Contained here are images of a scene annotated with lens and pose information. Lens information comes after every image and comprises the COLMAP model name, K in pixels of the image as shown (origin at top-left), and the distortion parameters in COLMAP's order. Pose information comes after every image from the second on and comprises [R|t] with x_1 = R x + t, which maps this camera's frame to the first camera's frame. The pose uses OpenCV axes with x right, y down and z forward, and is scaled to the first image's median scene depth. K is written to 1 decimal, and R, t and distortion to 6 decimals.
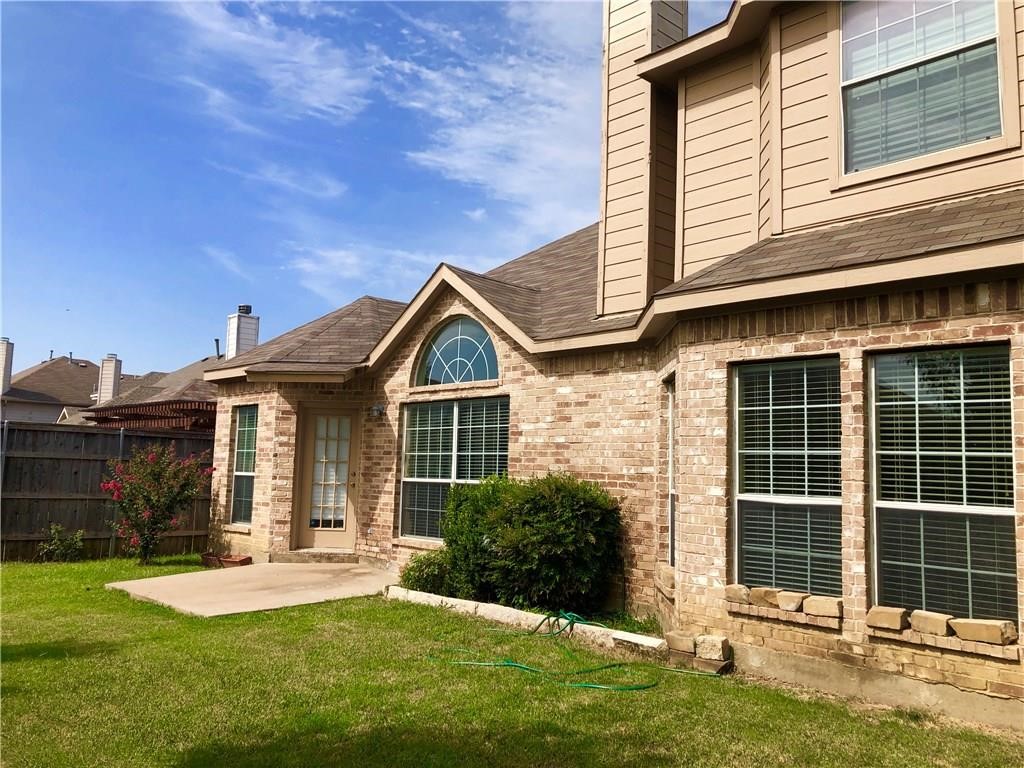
lens RADIAL K [[832.6, 0, 512.0], [0, 832.6, 384.0], [0, 0, 1]] dist [0.014801, -0.005322]
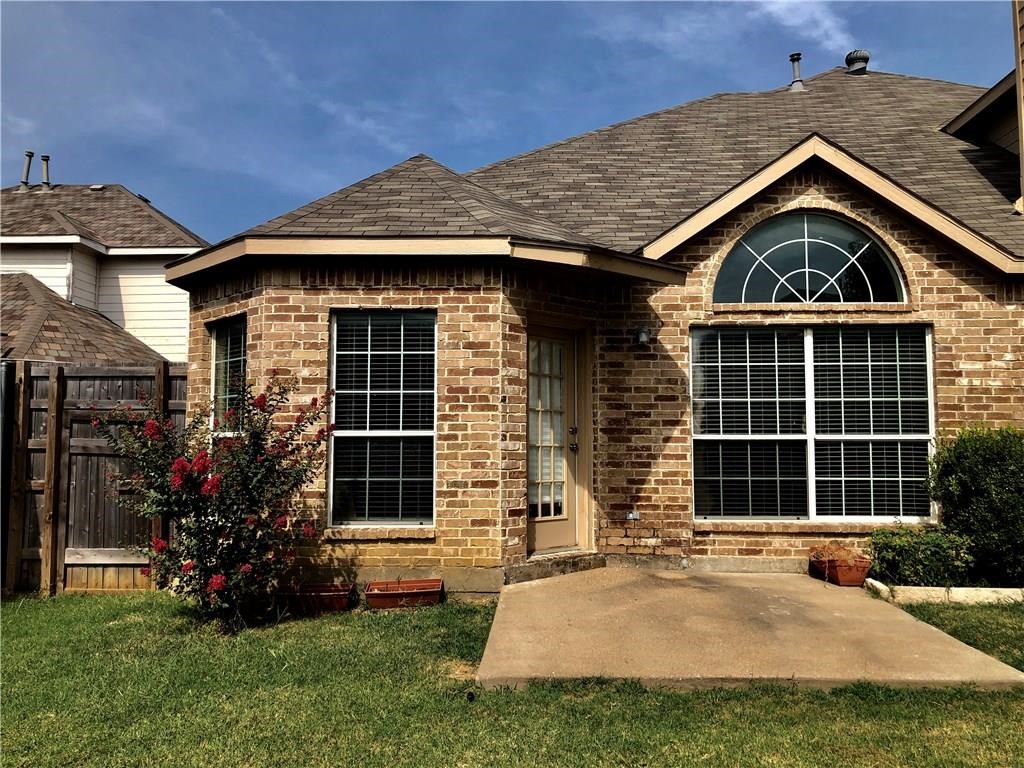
lens RADIAL K [[832.6, 0, 512.0], [0, 832.6, 384.0], [0, 0, 1]] dist [0.014801, -0.005322]
pose [[0.732513, 0.022639, 0.680377, -0.706420], [-0.058521, 0.997841, 0.029803, 0.059269], [-0.678233, -0.061648, 0.732256, 0.598590]]
